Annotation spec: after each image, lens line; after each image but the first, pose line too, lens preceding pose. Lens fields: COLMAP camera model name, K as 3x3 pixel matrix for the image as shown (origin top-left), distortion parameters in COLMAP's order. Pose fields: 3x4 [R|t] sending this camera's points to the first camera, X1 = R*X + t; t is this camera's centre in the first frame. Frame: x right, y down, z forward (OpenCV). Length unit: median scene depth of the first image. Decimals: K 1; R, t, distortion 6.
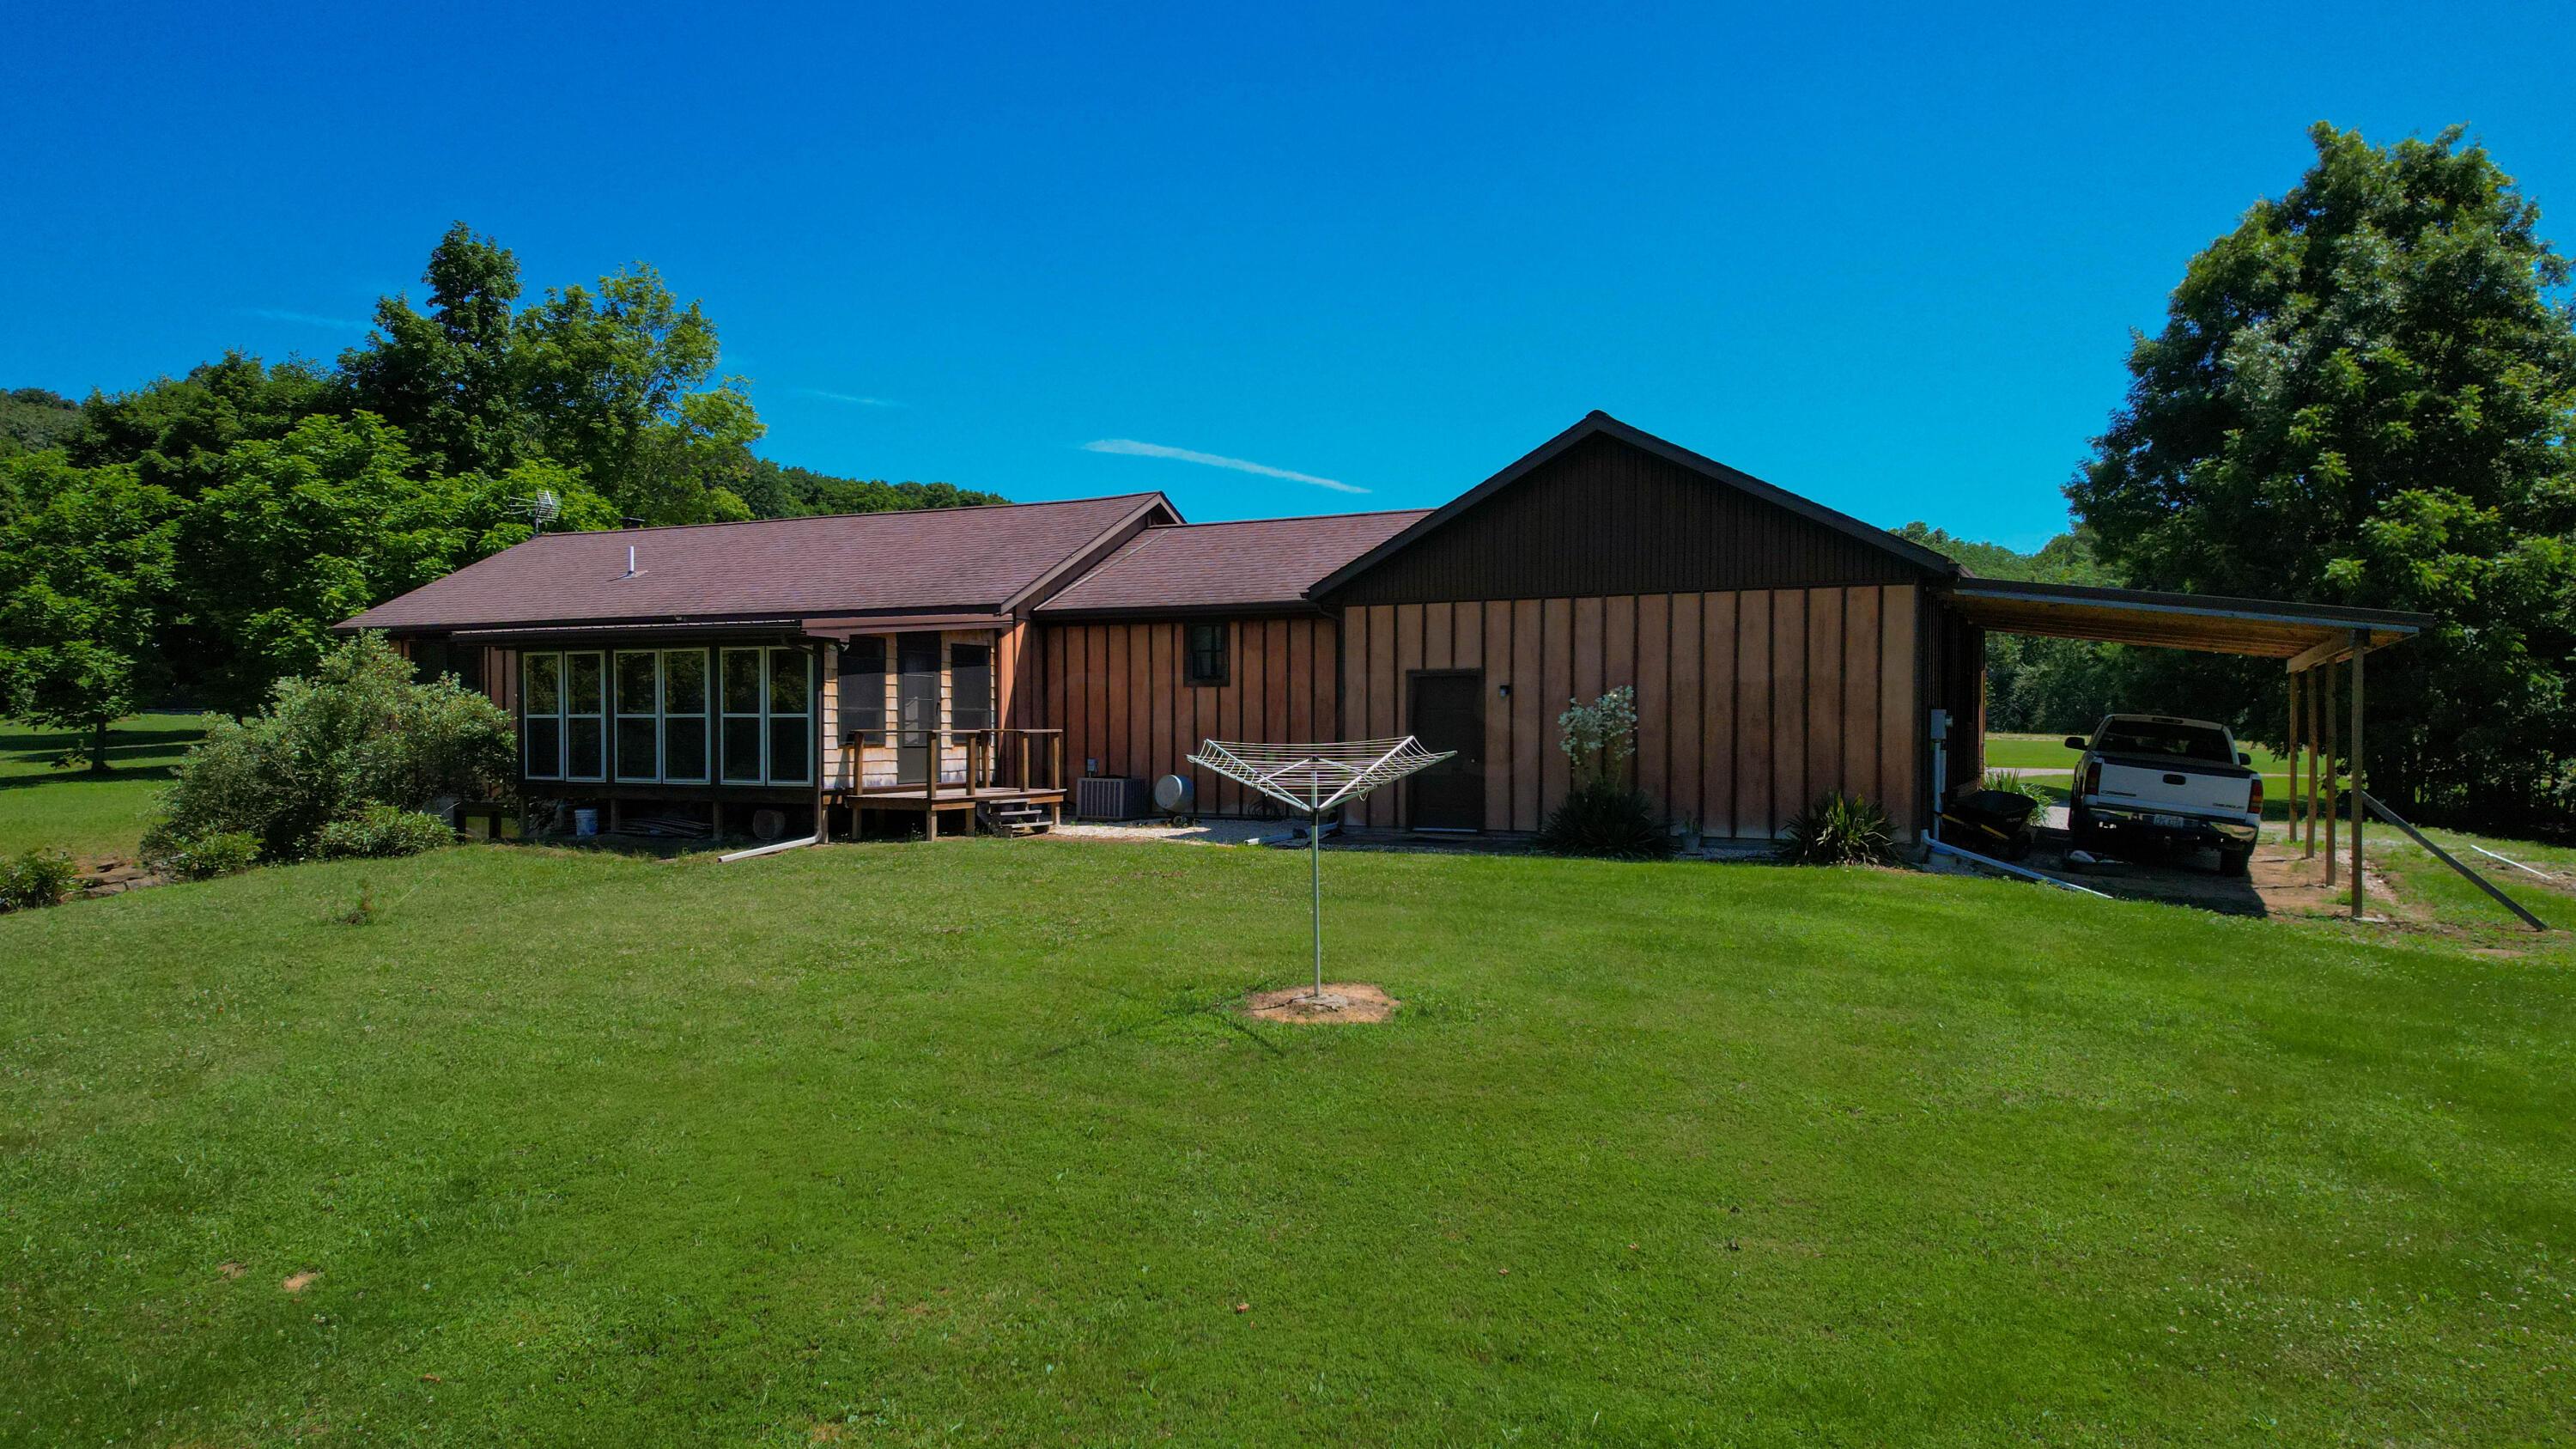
lens RADIAL K [[1633.9, 0, 1287.4], [0, 1633.9, 733.6], [0, 0, 1]] dist [0.127368, -0.128713]
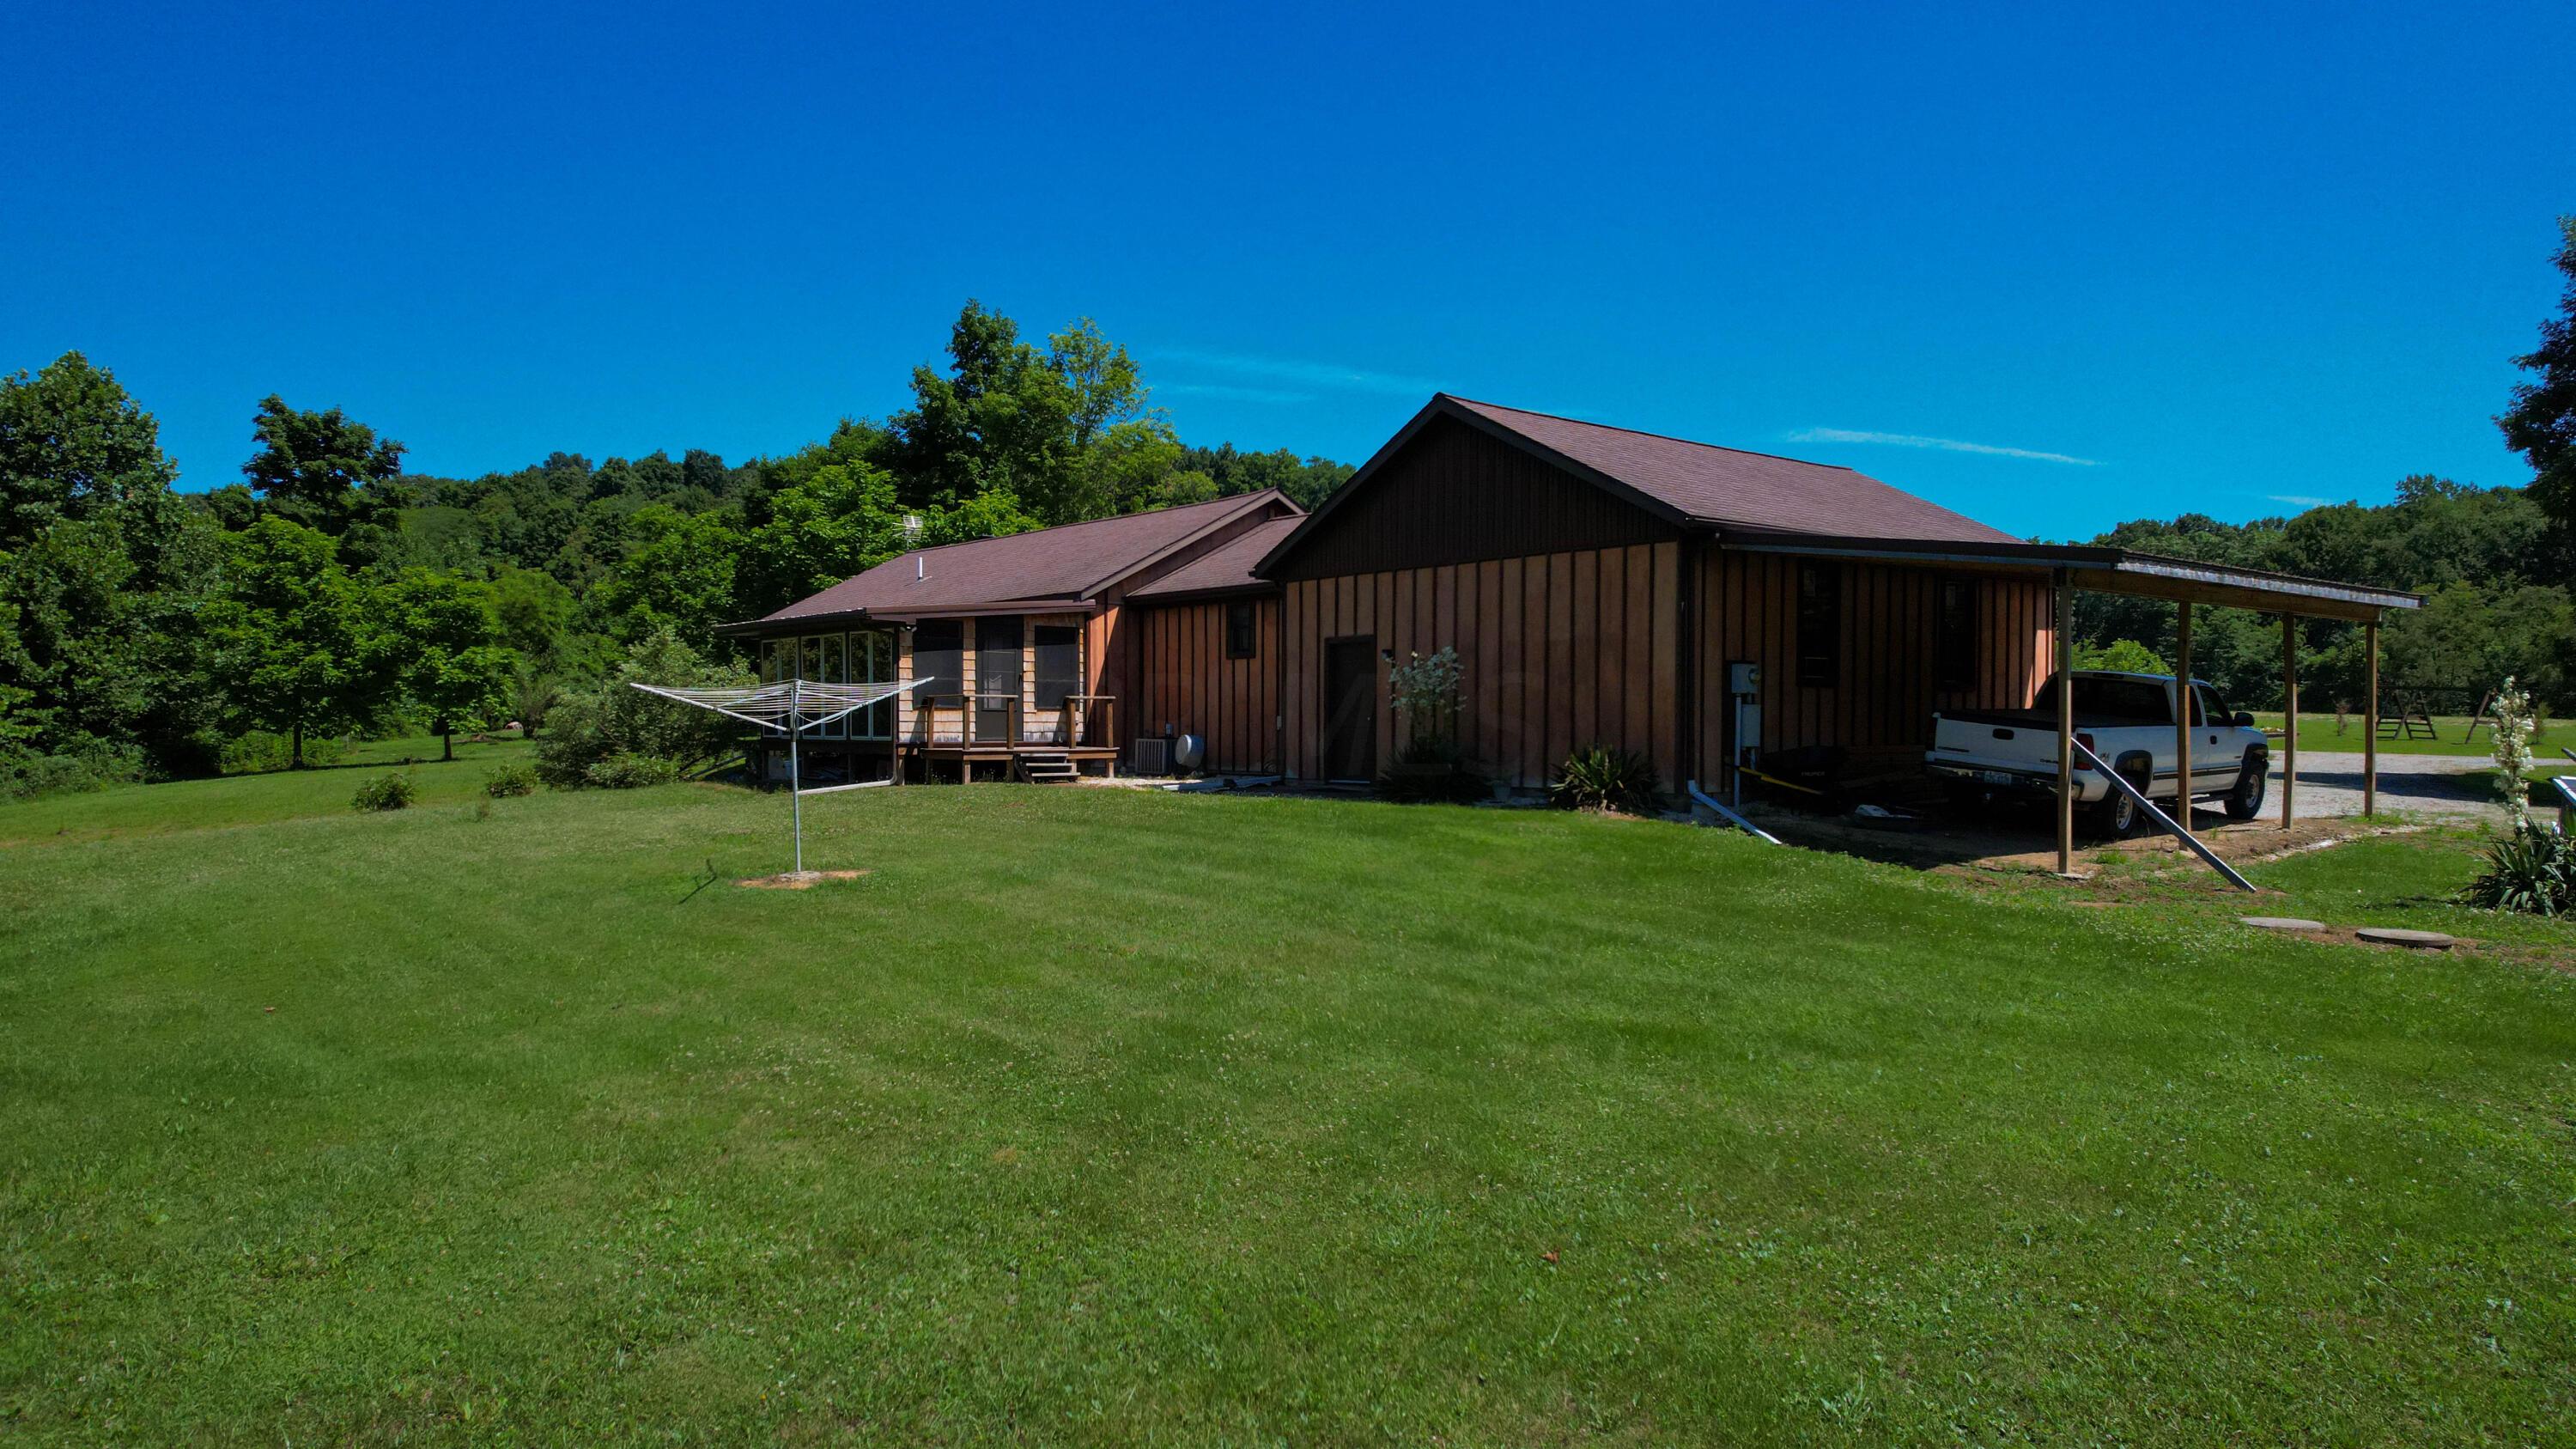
lens RADIAL K [[1633.9, 0, 1287.4], [0, 1633.9, 733.6], [0, 0, 1]] dist [0.127368, -0.128713]
pose [[0.916231, 0.002978, -0.400640, 0.447084], [-0.003238, 0.999995, 0.000028, 0.023636], [0.400638, 0.001272, 0.916235, -0.023352]]
